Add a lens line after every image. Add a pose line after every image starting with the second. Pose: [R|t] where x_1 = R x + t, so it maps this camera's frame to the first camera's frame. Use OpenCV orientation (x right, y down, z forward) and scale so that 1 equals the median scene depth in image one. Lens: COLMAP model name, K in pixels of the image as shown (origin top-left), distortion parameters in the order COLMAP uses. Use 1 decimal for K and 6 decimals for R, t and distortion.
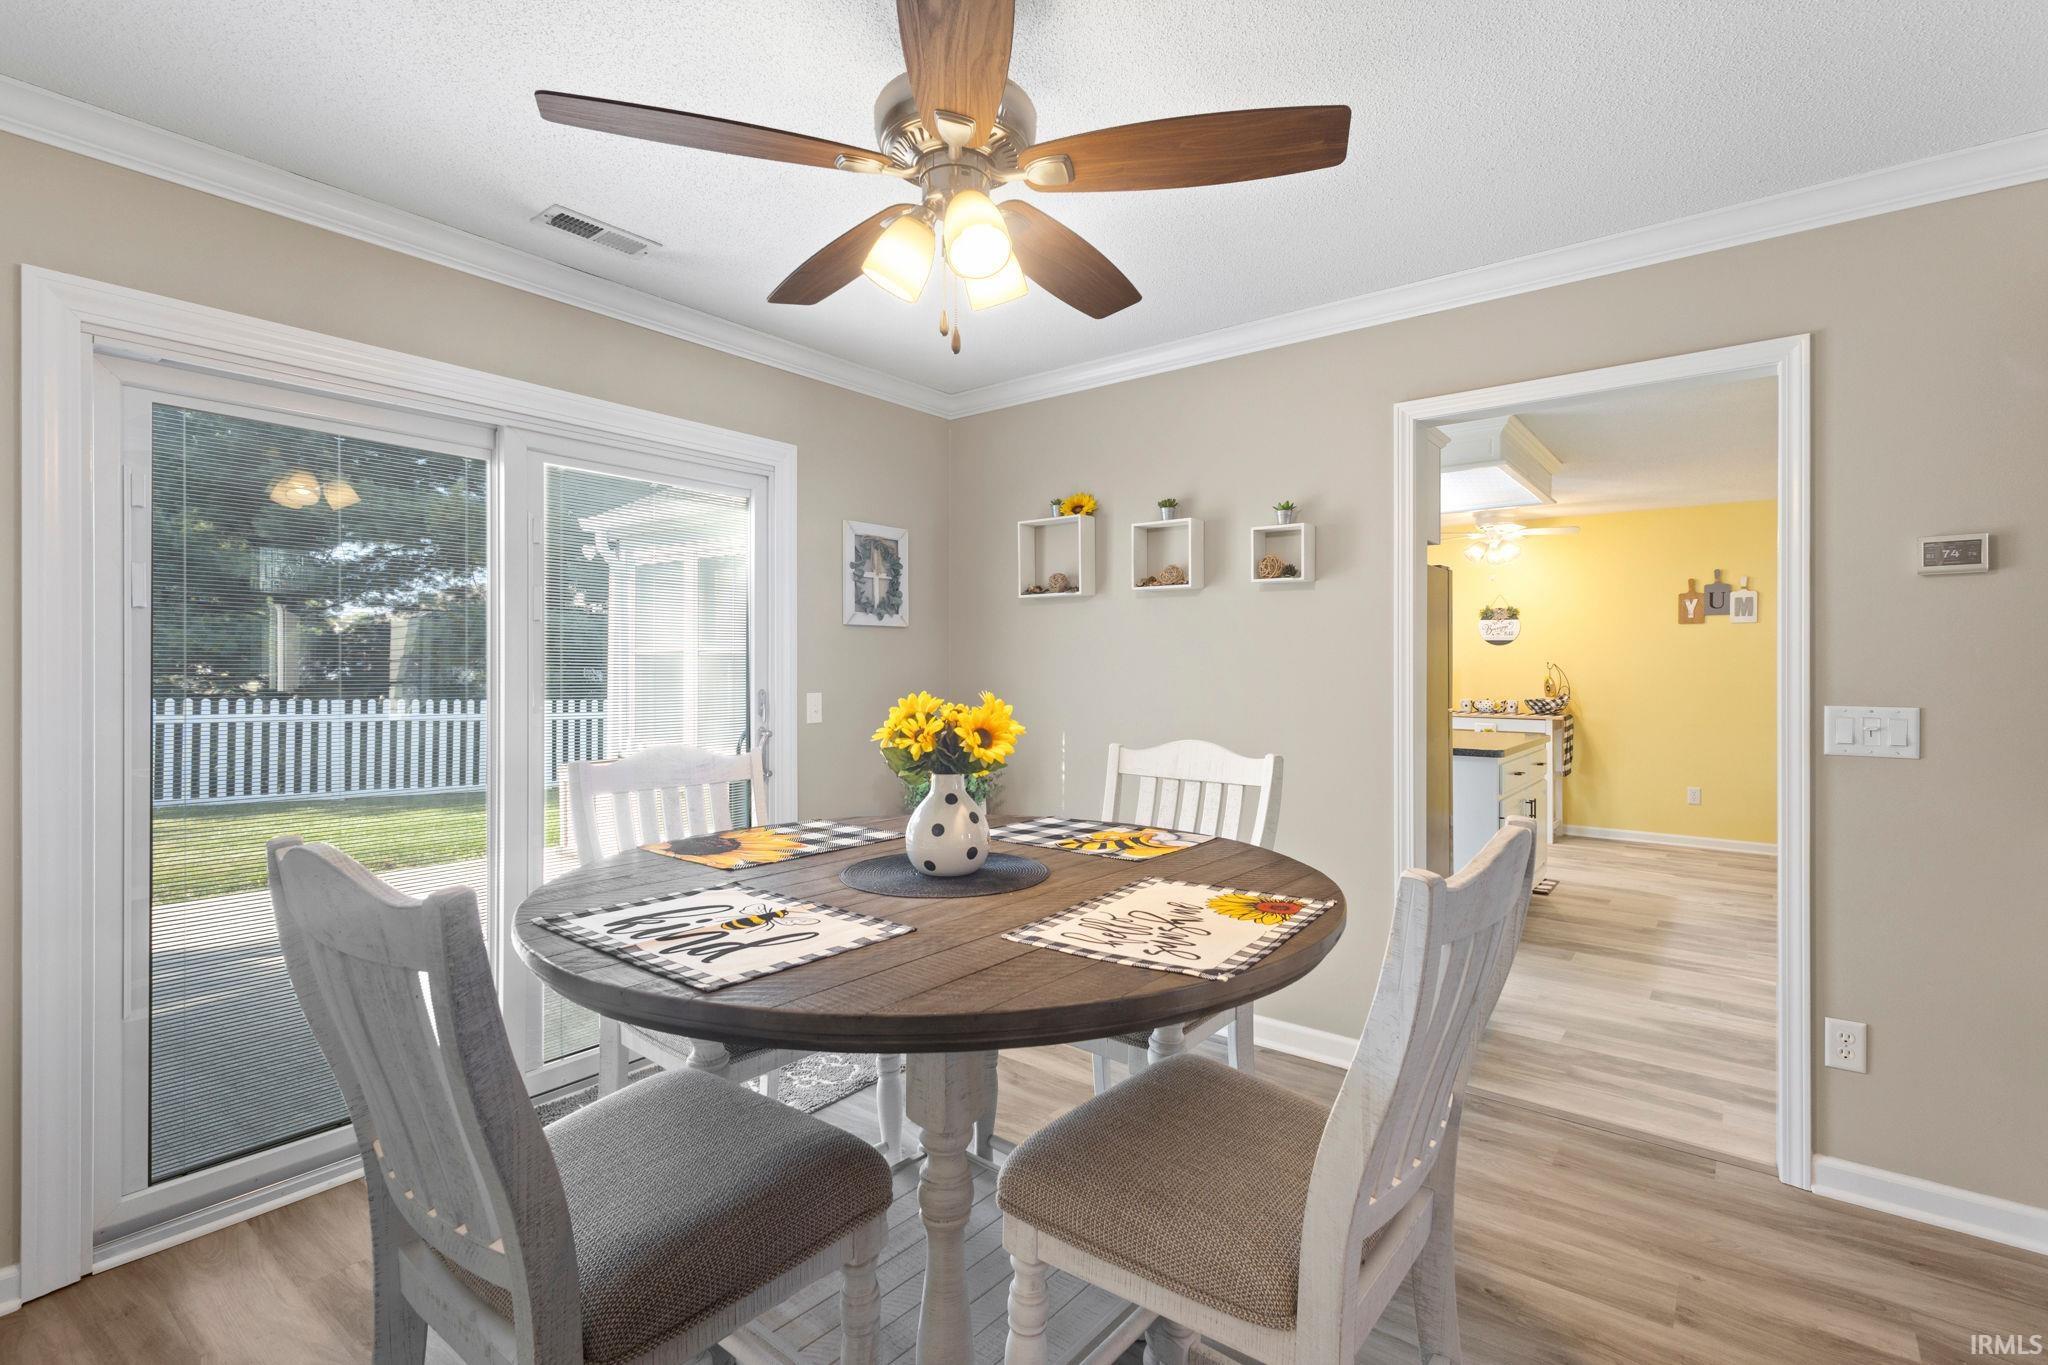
lens RADIAL K [[934.5, 0, 1022.7], [0, 934.5, 664.6], [0, 0, 1]] dist [0.011424, -0.000562]
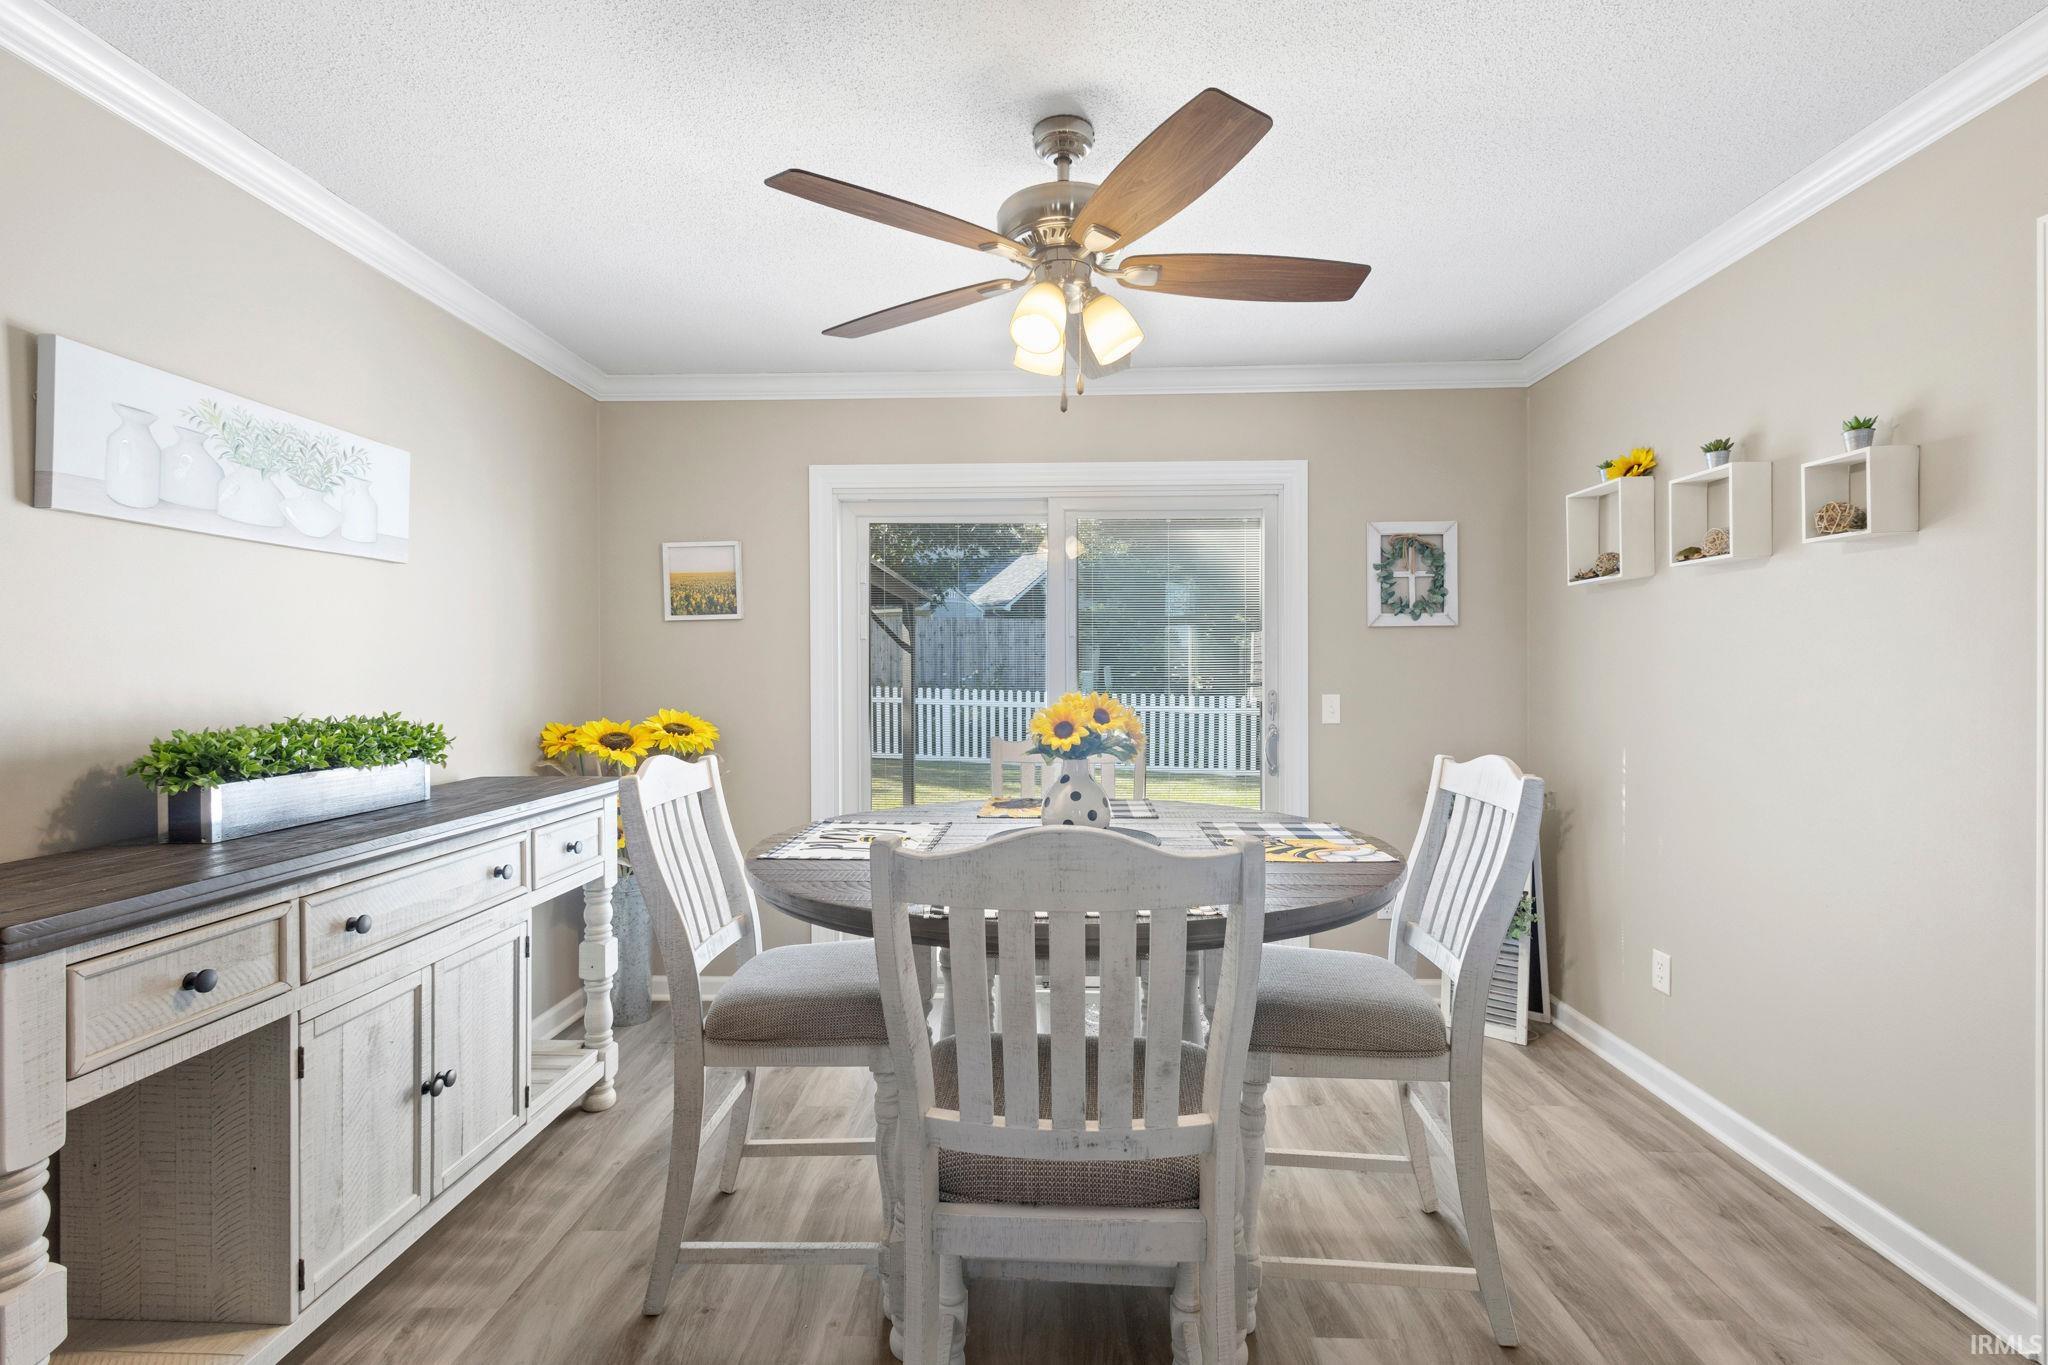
lens RADIAL K [[934.5, 0, 1022.7], [0, 934.5, 664.6], [0, 0, 1]] dist [0.011424, -0.000562]
pose [[0.591859, -0.008231, -0.805999, 0.393829], [0.005182, 0.999966, -0.006407, 0.002486], [0.806024, -0.000384, 0.591882, 0.105118]]
